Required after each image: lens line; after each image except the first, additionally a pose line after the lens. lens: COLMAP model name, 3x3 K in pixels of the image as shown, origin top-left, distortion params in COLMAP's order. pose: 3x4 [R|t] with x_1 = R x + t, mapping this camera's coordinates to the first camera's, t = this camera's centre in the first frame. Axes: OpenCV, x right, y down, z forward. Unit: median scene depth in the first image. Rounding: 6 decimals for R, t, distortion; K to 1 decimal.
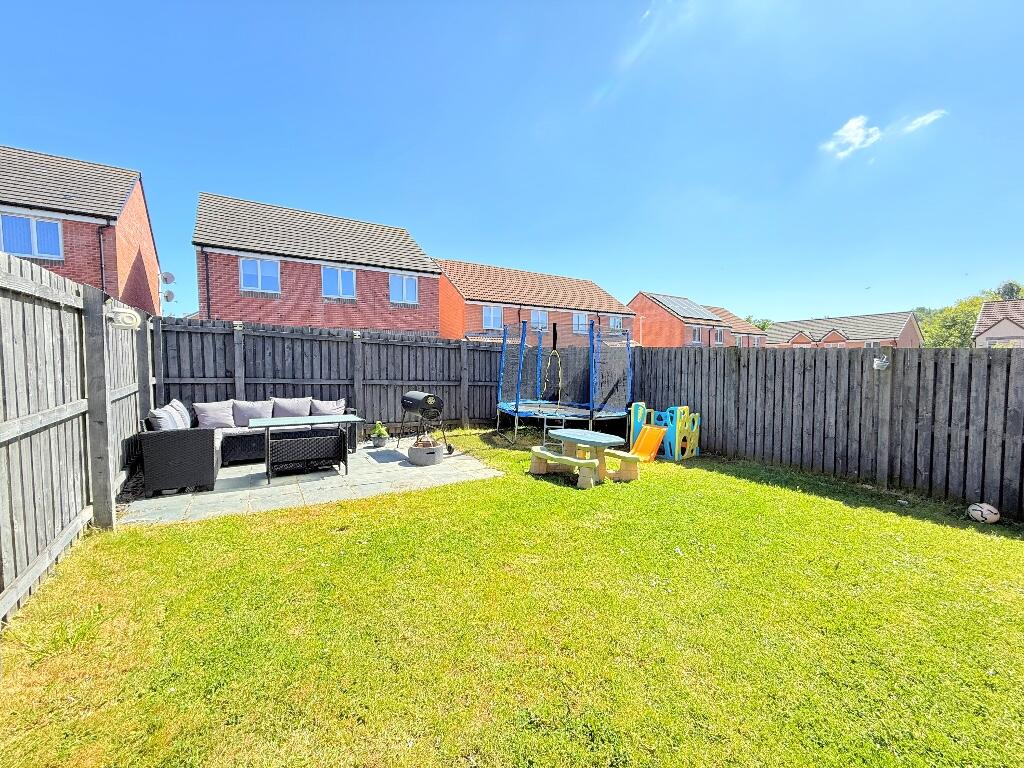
lens RADIAL K [[409.9, 0, 512.5], [0, 409.9, 381.8], [0, 0, 1]] dist [-0.003747, -0.000205]
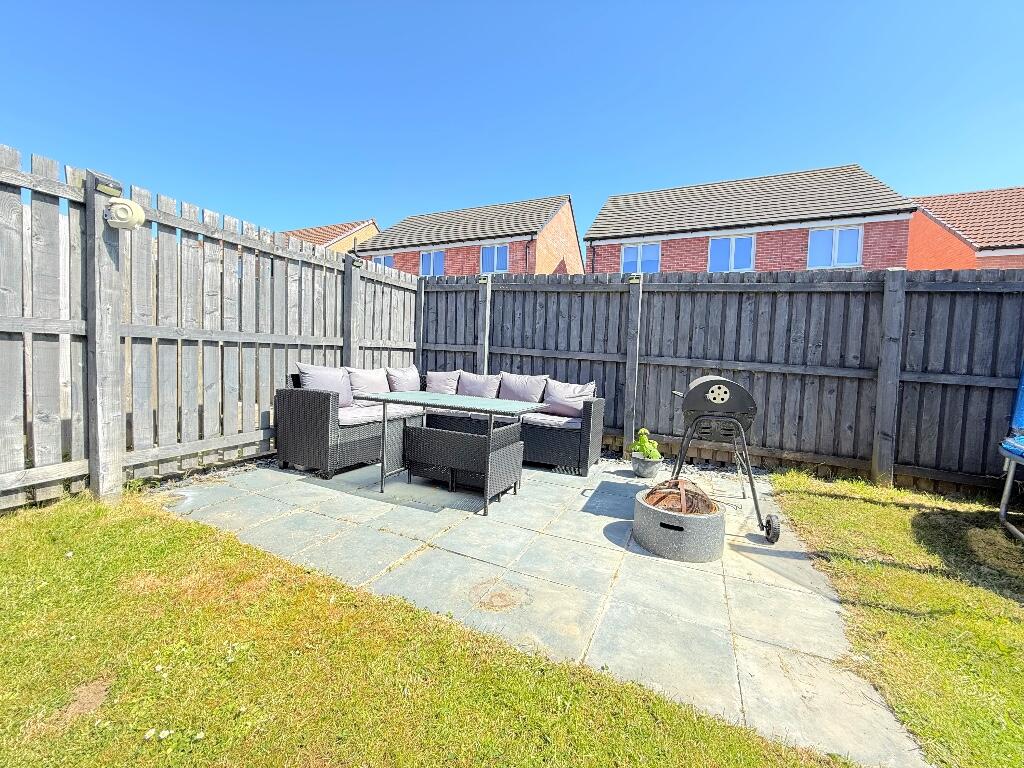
lens RADIAL K [[409.9, 0, 506.7], [0, 409.9, 381.0], [0, 0, 1]] dist [-0.003747, -0.000205]
pose [[0.549276, 0.056315, -0.833741, 0.017791], [-0.072653, 0.997167, 0.019490, 0.035118], [0.832477, 0.049868, 0.551811, 0.527947]]
